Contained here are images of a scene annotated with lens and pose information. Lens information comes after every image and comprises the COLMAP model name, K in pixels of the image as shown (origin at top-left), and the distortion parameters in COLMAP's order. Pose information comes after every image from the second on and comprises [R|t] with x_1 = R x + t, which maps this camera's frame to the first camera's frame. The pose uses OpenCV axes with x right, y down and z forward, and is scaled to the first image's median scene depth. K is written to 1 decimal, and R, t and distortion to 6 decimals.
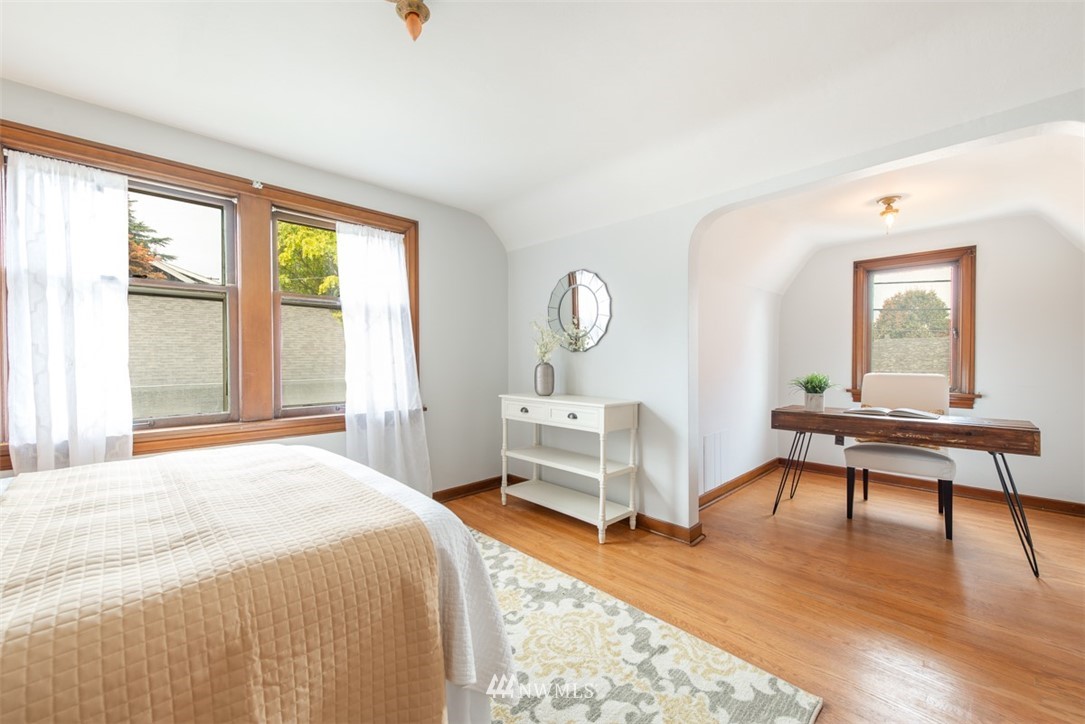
lens RADIAL K [[419.8, 0, 541.2], [0, 419.8, 364.0], [0, 0, 1]] dist [-0.005079, -0.000096]
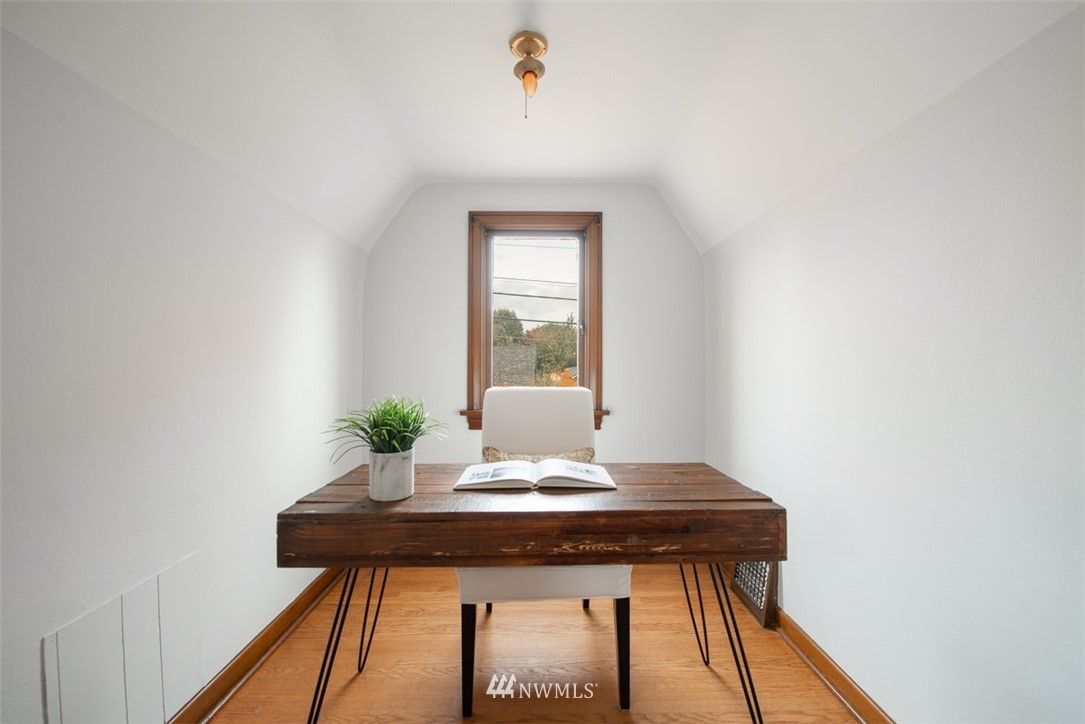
lens RADIAL K [[419.8, 0, 541.2], [0, 419.8, 364.0], [0, 0, 1]] dist [-0.005079, -0.000096]
pose [[0.682317, -0.000242, 0.731057, 0.299896], [0.006140, 0.999967, -0.005399, -0.004833], [-0.731031, 0.008173, 0.682295, 0.410083]]
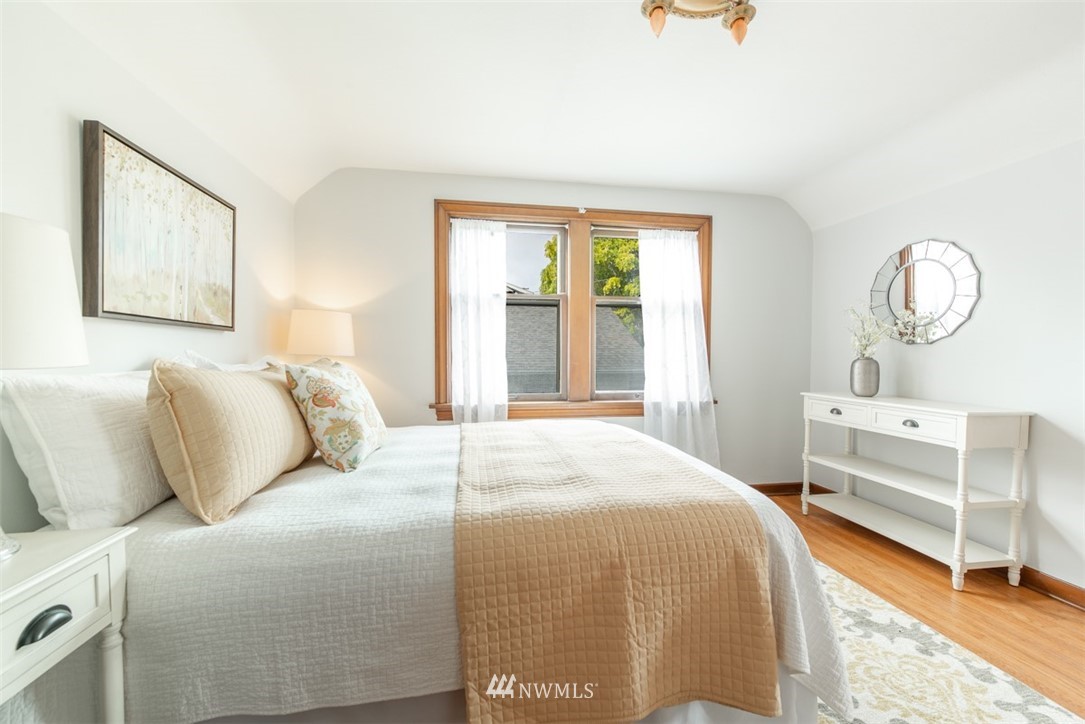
lens RADIAL K [[419.8, 0, 541.2], [0, 419.8, 364.0], [0, 0, 1]] dist [-0.005079, -0.000096]
pose [[0.817951, 0.019648, -0.574952, -0.067053], [-0.011877, 0.999780, 0.017270, 0.005345], [0.575165, -0.007297, 0.818005, -0.099462]]
